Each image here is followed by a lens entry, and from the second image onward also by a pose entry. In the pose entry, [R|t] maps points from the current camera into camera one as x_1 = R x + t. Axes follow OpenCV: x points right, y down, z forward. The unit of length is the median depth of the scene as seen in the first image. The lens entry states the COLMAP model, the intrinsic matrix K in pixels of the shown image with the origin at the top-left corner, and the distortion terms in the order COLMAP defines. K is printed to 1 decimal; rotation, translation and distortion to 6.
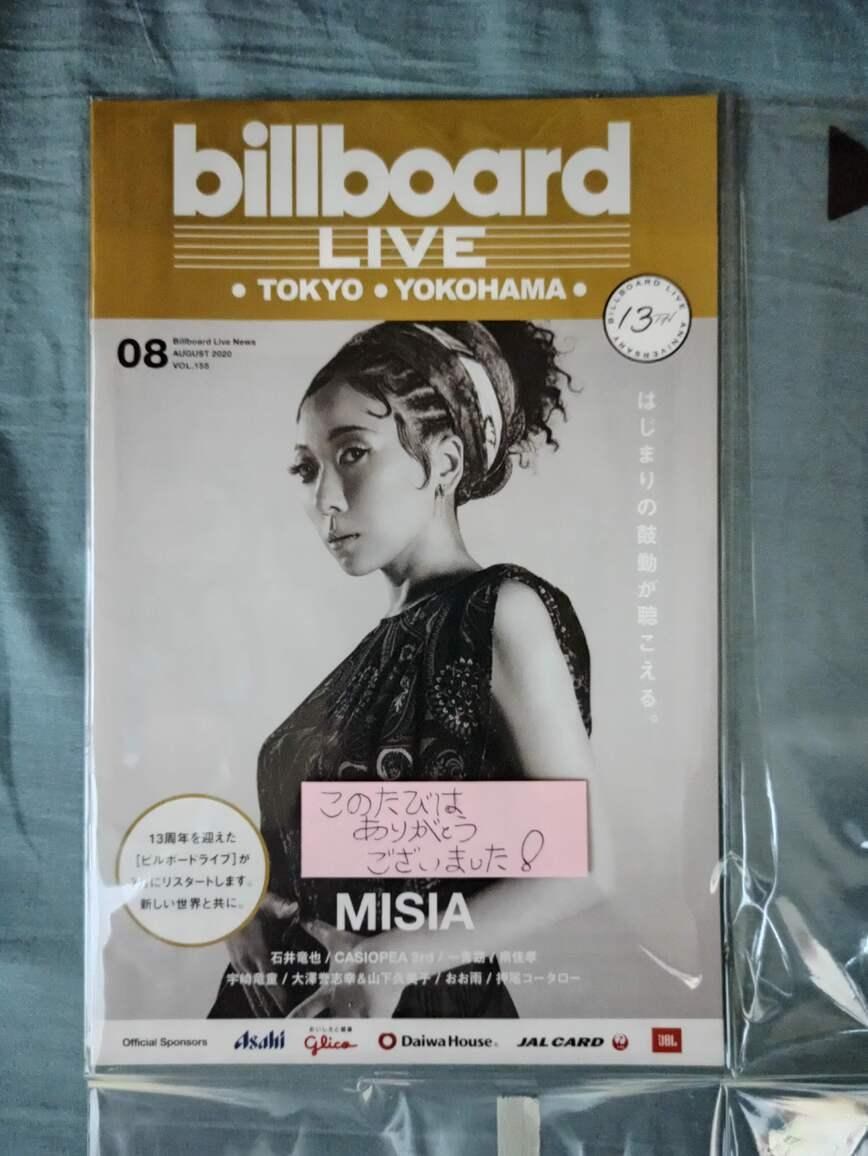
lens RADIAL K [[2127.2, 0, 434.0], [0, 2127.2, 578.0], [0, 0, 1]] dist [0.275656, -0.040607]
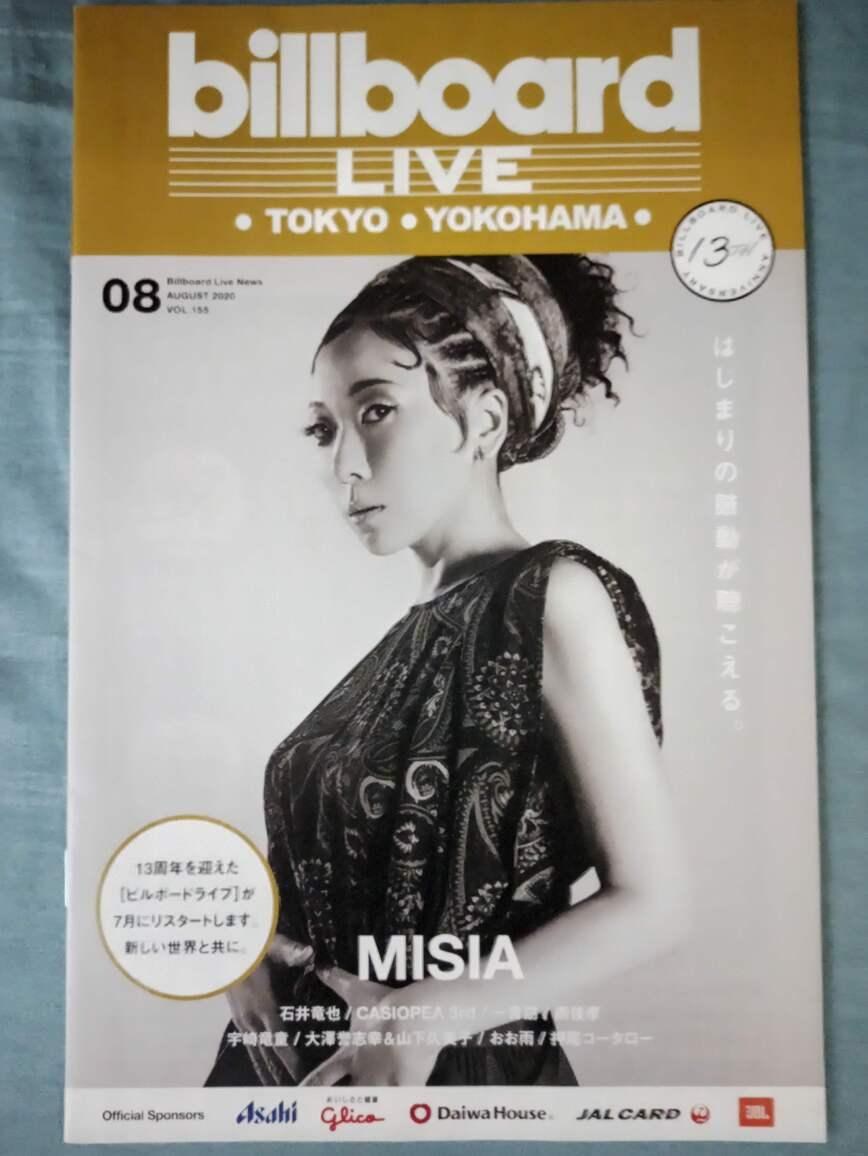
lens RADIAL K [[2127.2, 0, 434.0], [0, 2127.2, 578.0], [0, 0, 1]] dist [0.275656, -0.040607]
pose [[0.999891, -0.003483, -0.014320, -0.003542], [0.003631, 0.999941, 0.010285, -0.000483], [0.014284, -0.010336, 0.999845, 0.159869]]
